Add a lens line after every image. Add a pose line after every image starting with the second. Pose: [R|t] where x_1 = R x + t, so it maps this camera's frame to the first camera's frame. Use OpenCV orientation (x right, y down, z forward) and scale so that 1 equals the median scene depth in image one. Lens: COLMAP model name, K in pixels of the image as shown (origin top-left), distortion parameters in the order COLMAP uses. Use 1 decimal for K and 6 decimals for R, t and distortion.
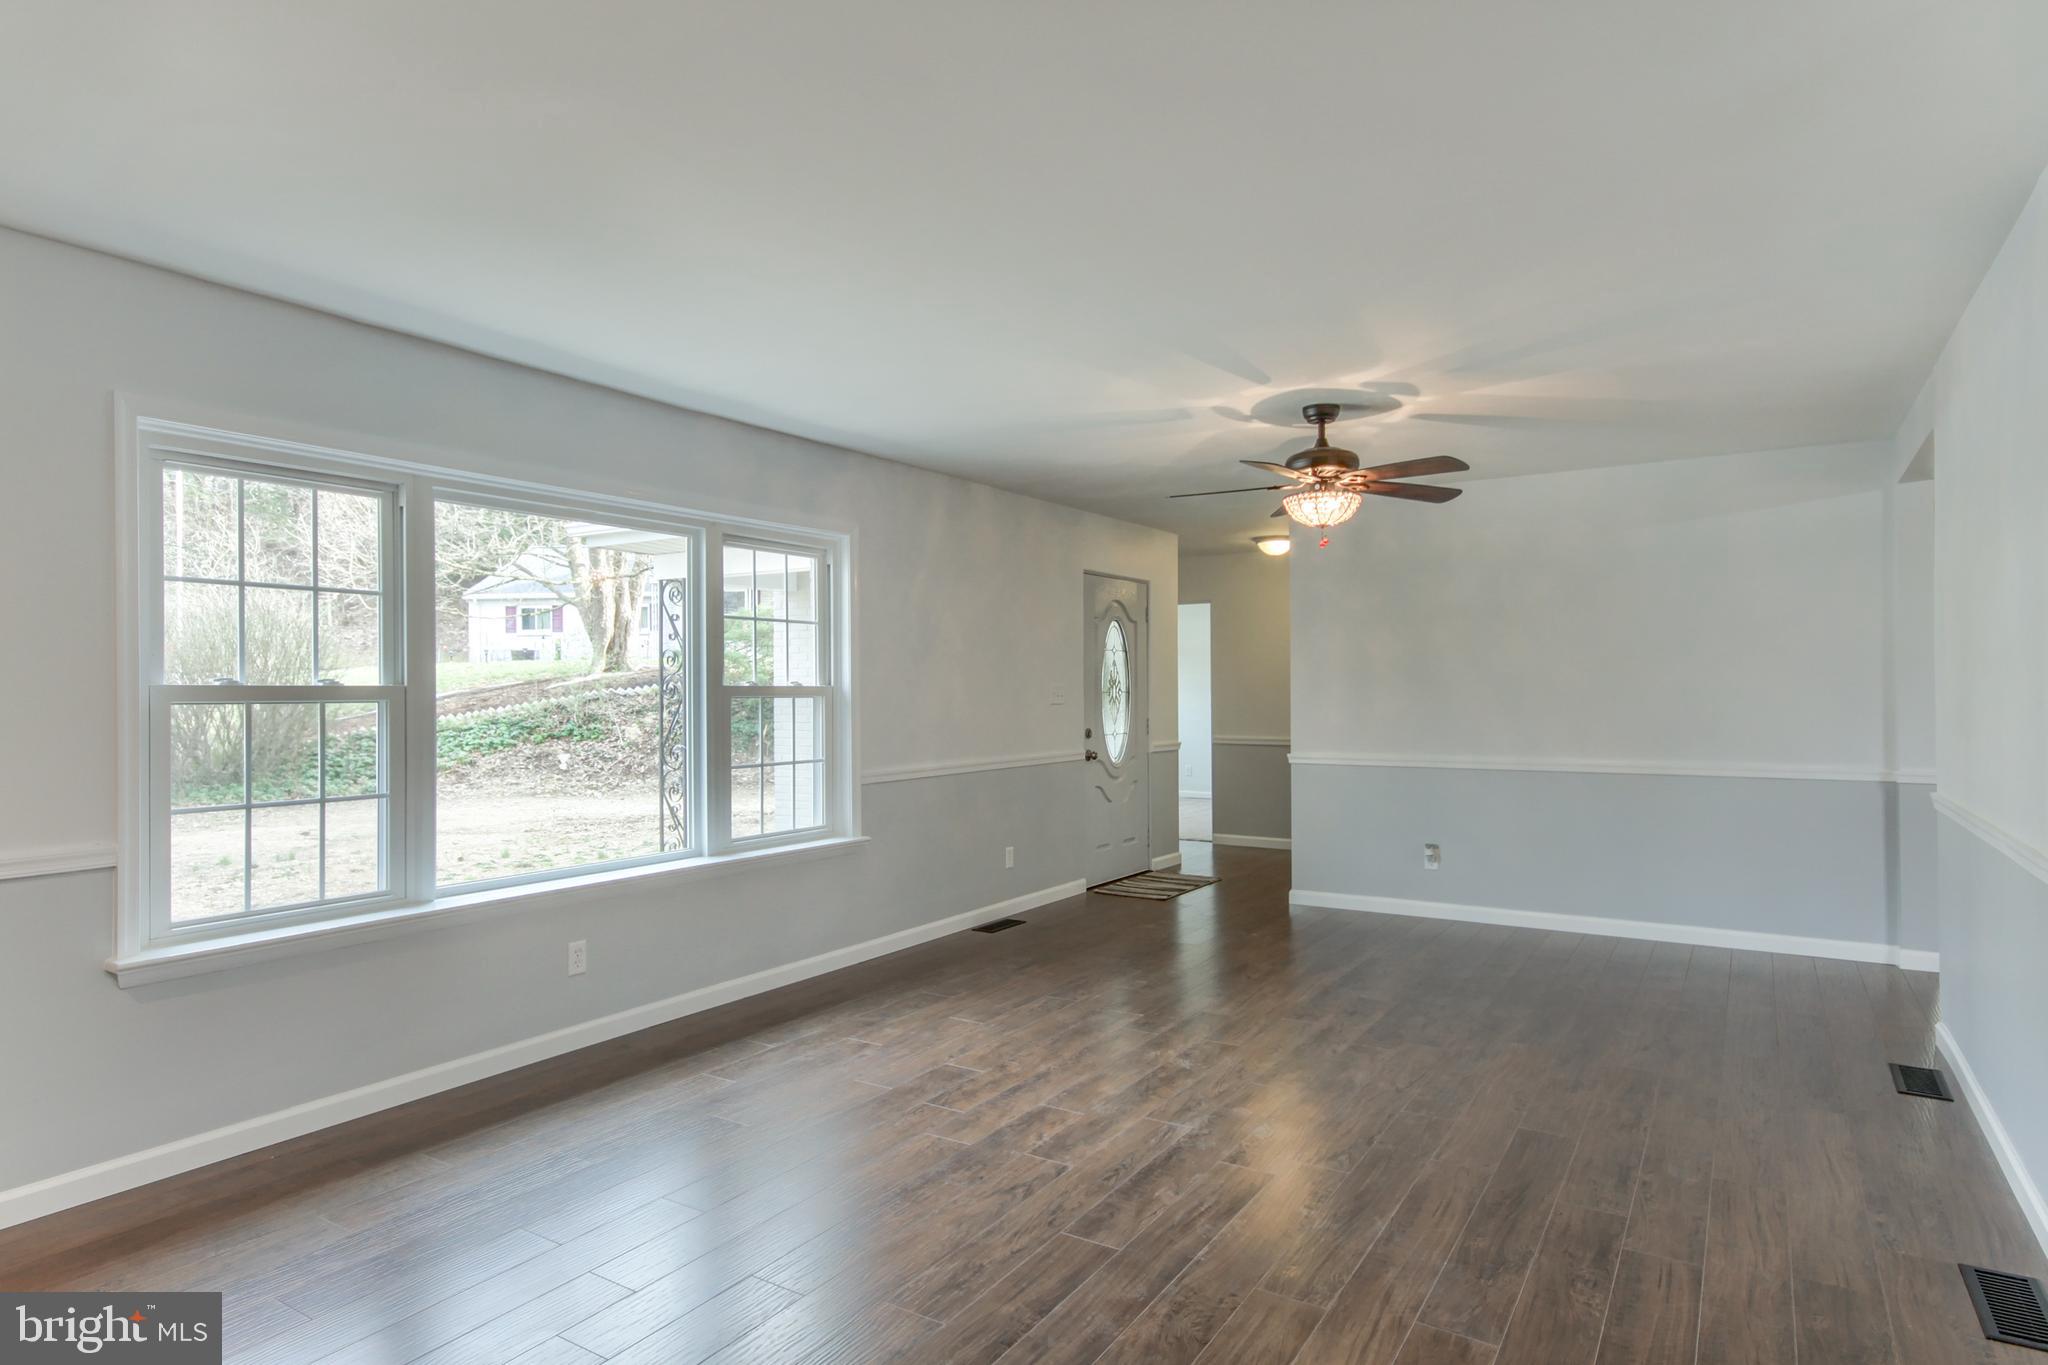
lens RADIAL K [[1144.8, 0, 1031.2], [0, 1144.8, 688.0], [0, 0, 1]] dist [0.007321, 0.000573]
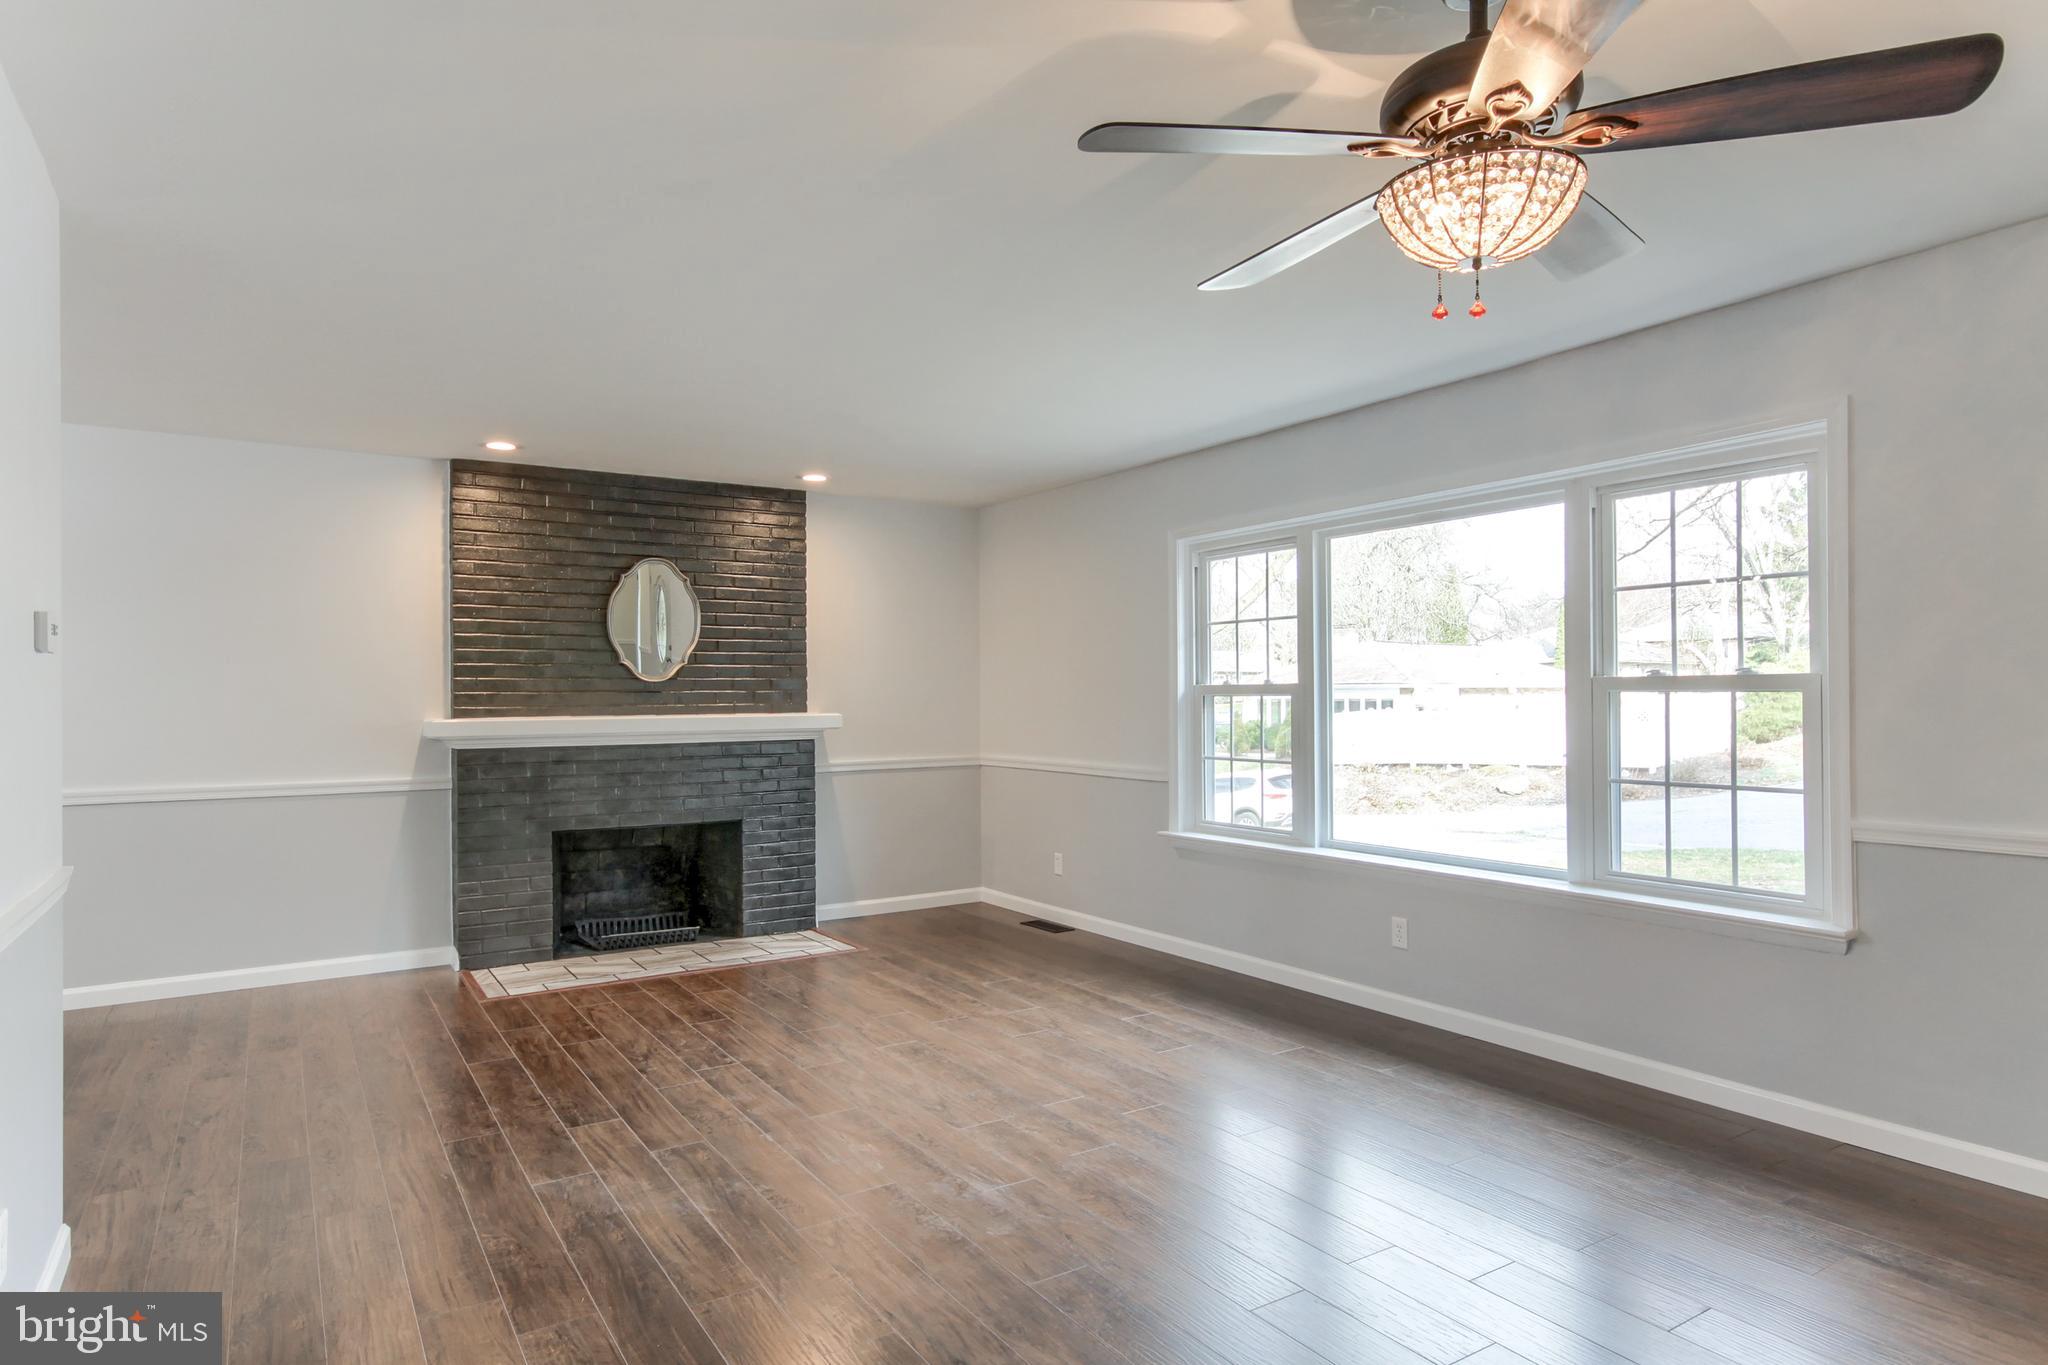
lens RADIAL K [[1164.2, 0, 991.0], [0, 1164.2, 686.2], [0, 0, 1]] dist [-0.002245, -0.000148]
pose [[-0.438470, 0.002396, -0.898743, 0.820129], [0.013381, 0.999903, -0.003862, 0.001573], [0.898646, -0.013719, -0.438459, 1.229378]]
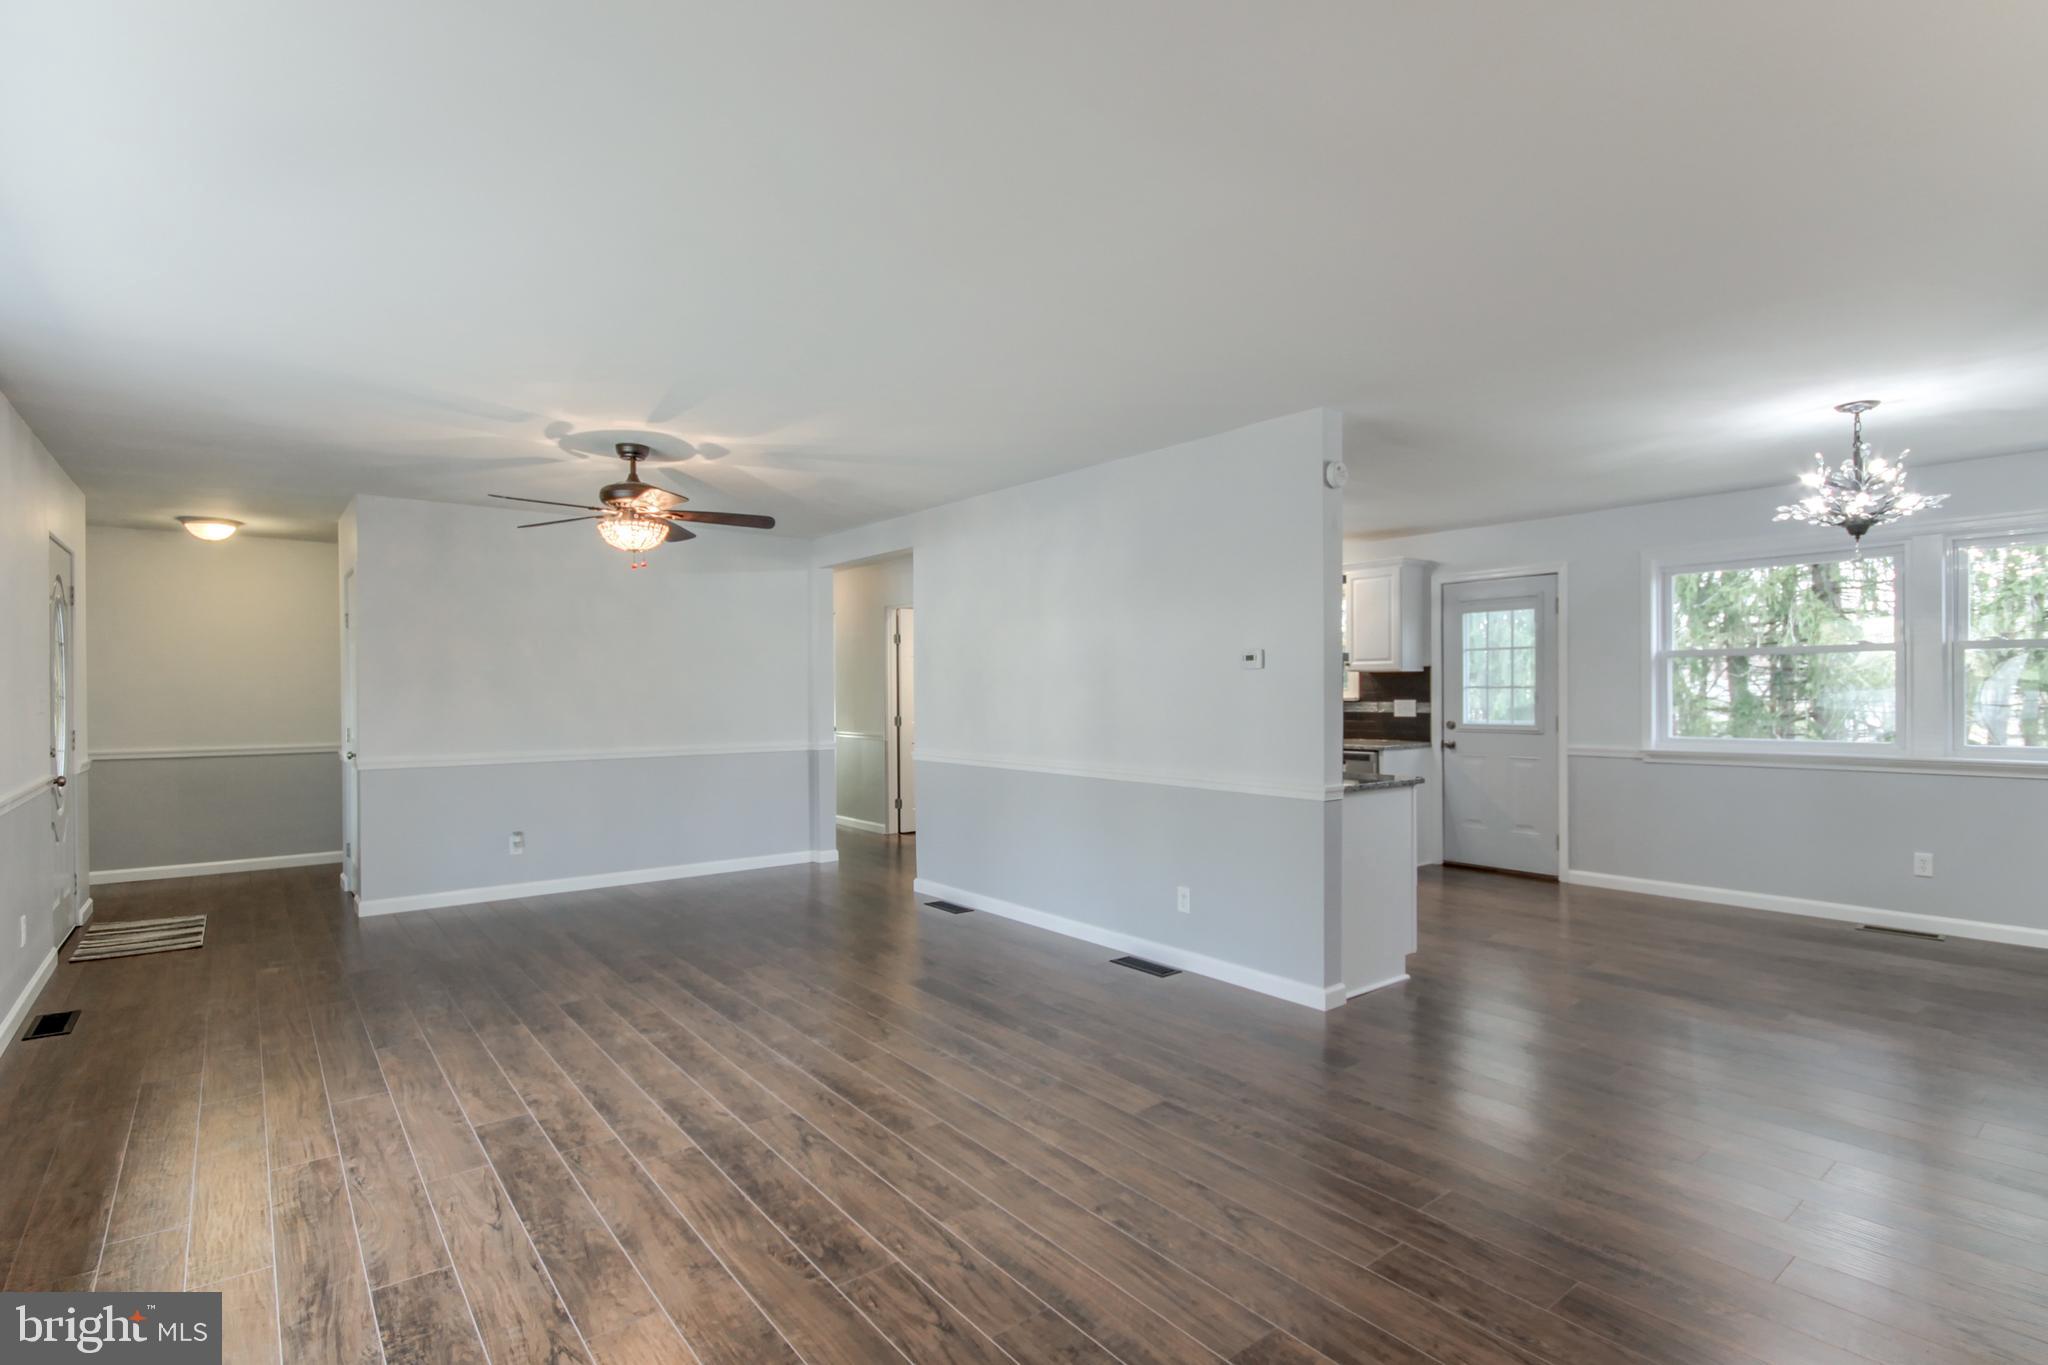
lens RADIAL K [[975.1, 0, 1014.9], [0, 975.1, 699.9], [0, 0, 1]] dist [-0.001269, -0.000399]
pose [[0.325393, -0.006084, 0.945559, -0.653327], [-0.000995, 0.999977, 0.006776, 0.000936], [-0.945578, -0.003146, 0.325379, 0.387816]]
